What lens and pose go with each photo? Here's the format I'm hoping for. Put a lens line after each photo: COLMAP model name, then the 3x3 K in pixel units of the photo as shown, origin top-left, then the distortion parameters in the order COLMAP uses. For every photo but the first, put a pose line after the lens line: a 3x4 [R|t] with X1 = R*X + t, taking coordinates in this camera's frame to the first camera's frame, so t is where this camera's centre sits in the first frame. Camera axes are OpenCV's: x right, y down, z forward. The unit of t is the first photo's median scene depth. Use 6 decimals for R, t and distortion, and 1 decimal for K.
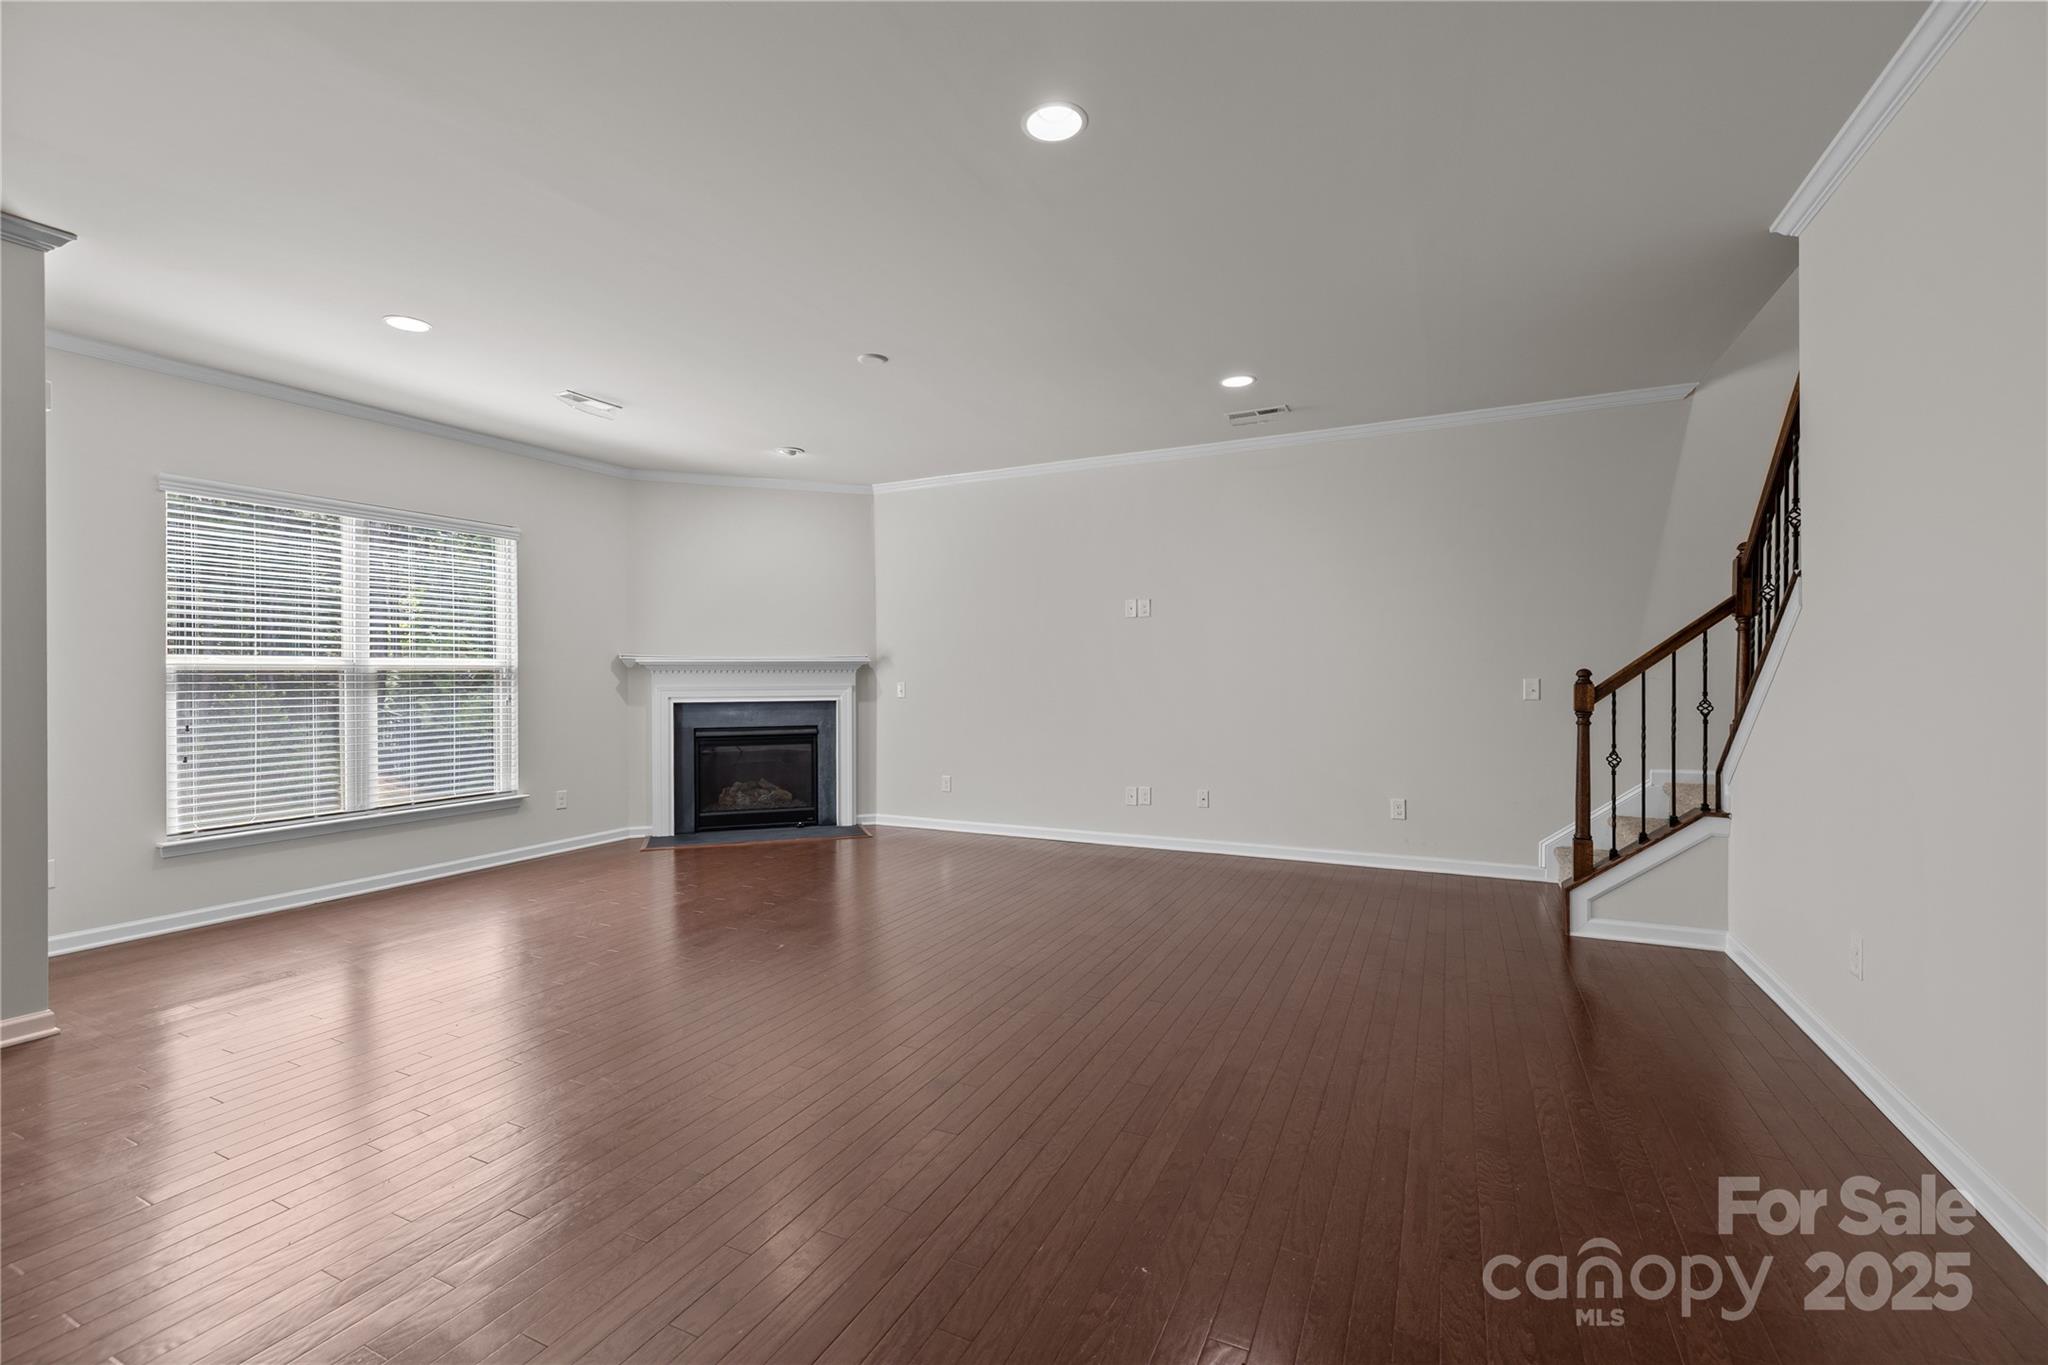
lens RADIAL K [[871.0, 0, 1025.1], [0, 871.0, 672.9], [0, 0, 1]] dist [-0.004563, 0.000374]
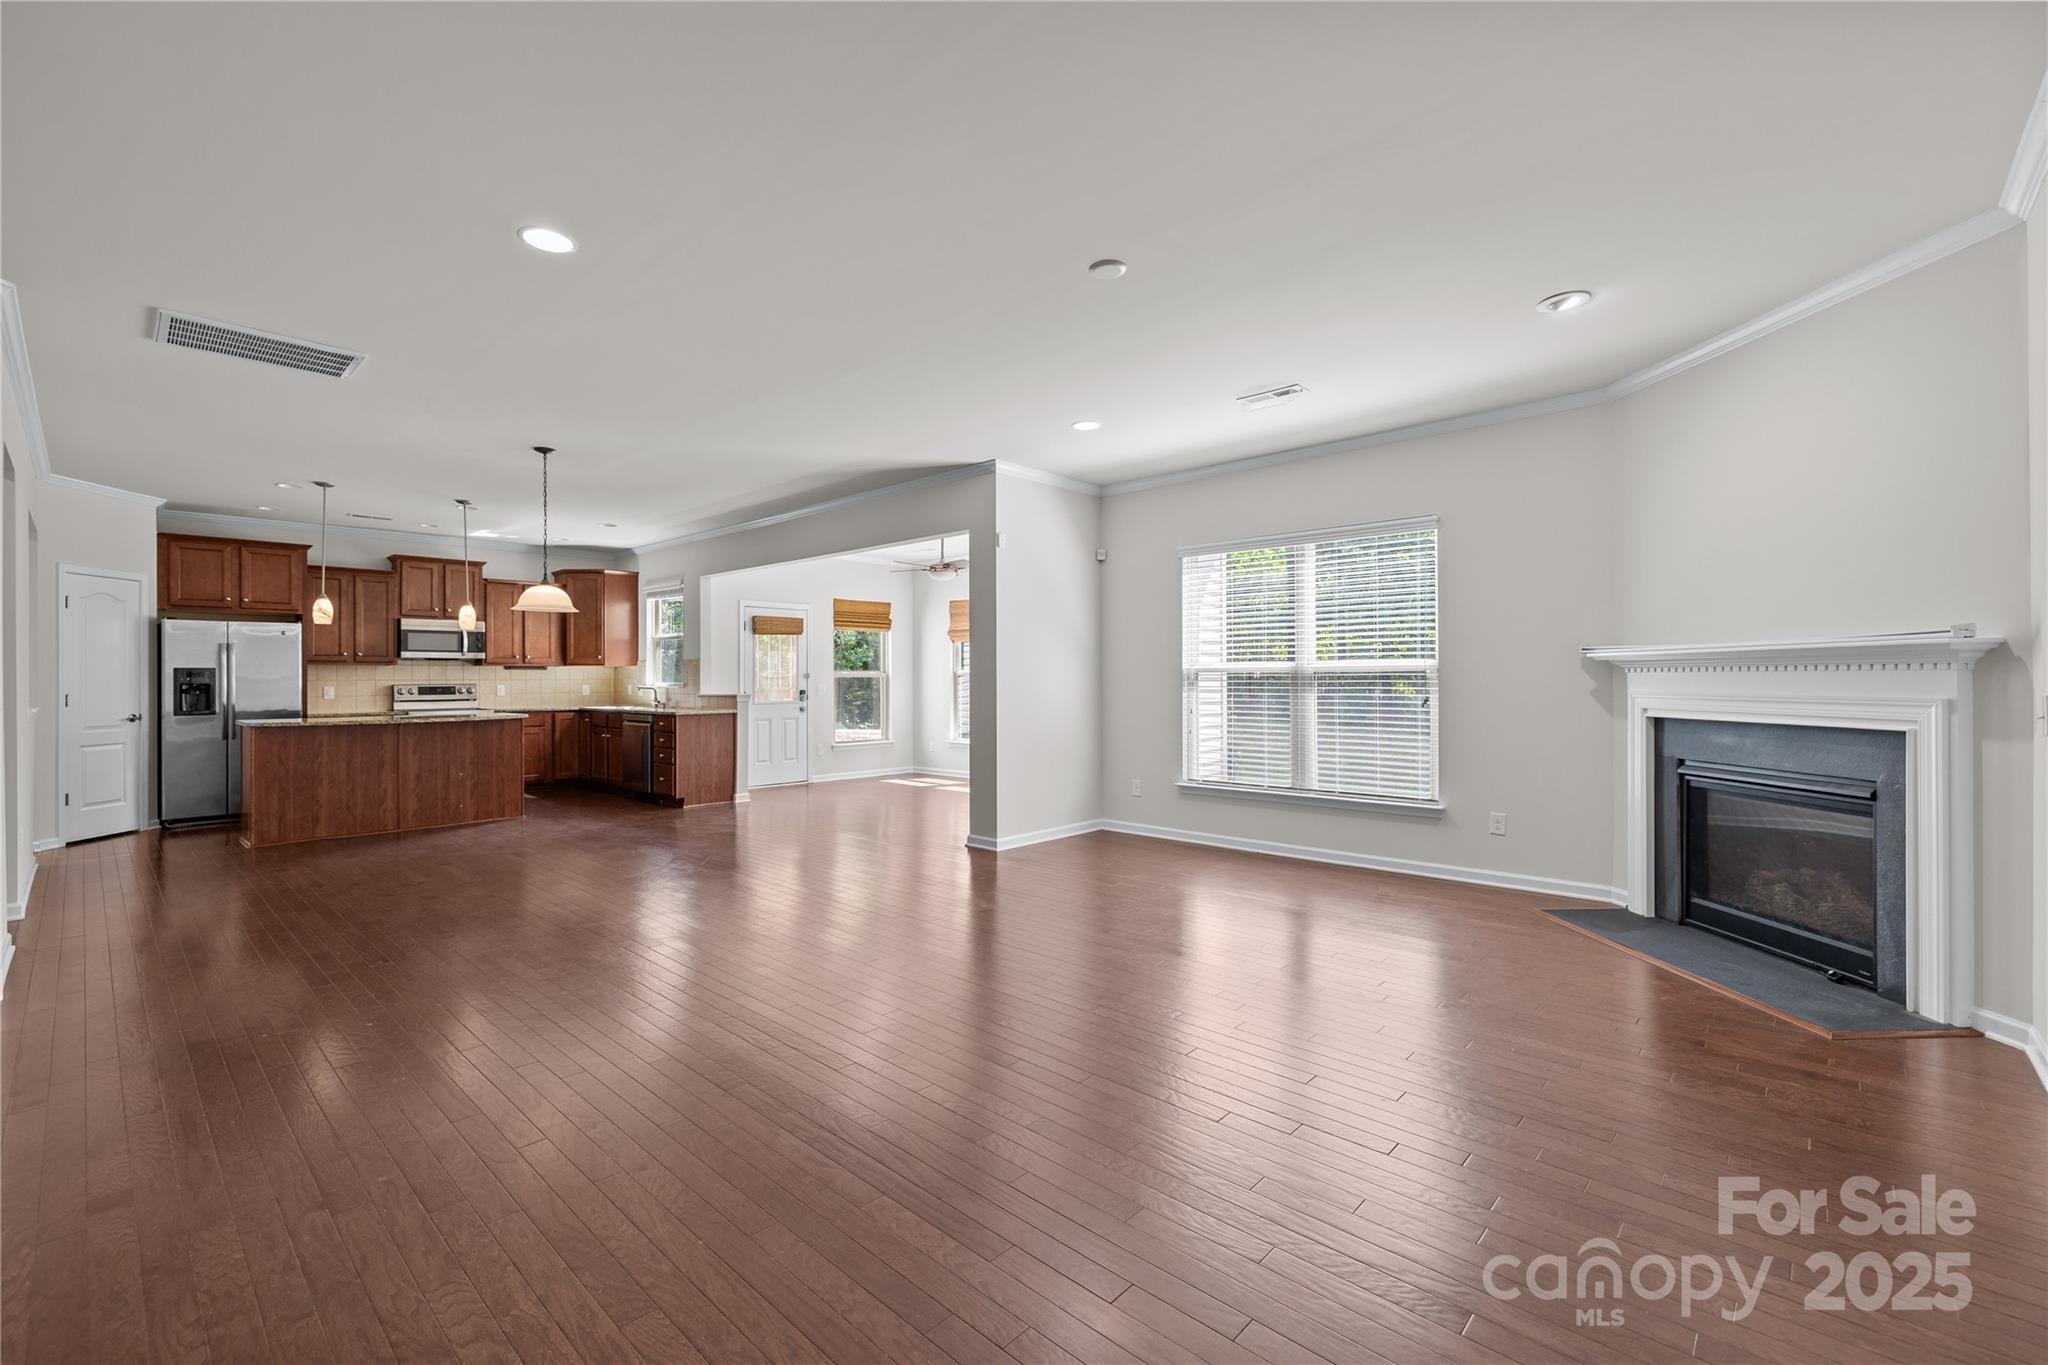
lens RADIAL K [[871.0, 0, 1016.6], [0, 871.0, 676.2], [0, 0, 1]] dist [-0.004563, 0.000374]
pose [[-0.295530, 0.002966, -0.955329, 0.374986], [0.006891, 0.999976, 0.000973, -0.000448], [0.955309, -0.006295, -0.295543, 0.747839]]
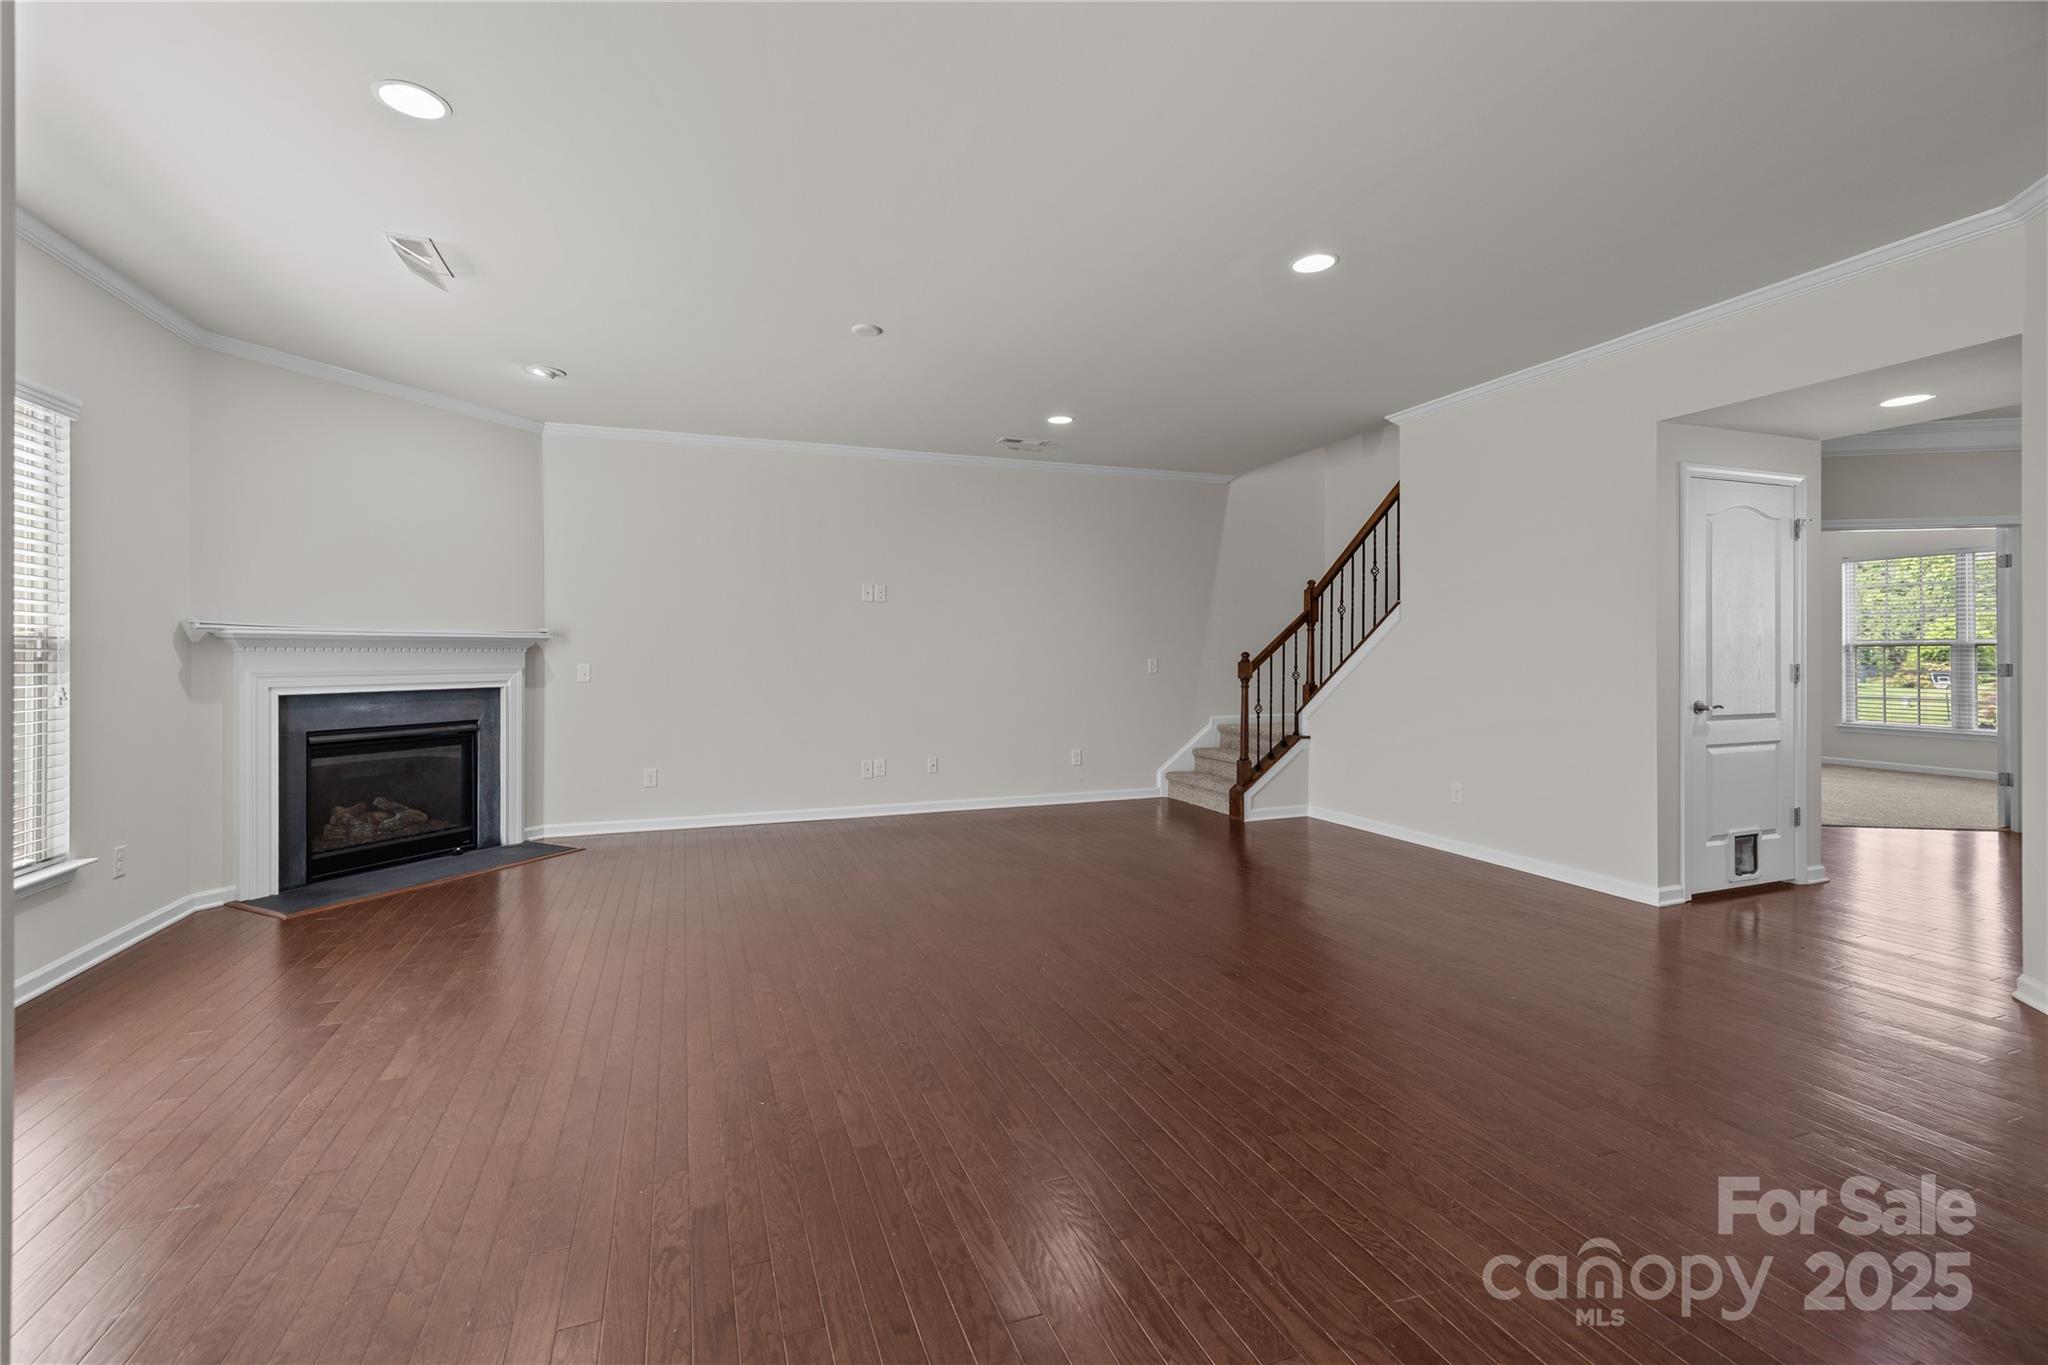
lens RADIAL K [[871.0, 0, 1011.9], [0, 871.0, 656.8], [0, 0, 1]] dist [-0.004563, 0.000374]
pose [[0.688702, 0.002915, 0.725039, -0.507309], [-0.002869, 0.999995, -0.001295, 0.004221], [-0.725039, -0.001188, 0.688707, 0.133261]]
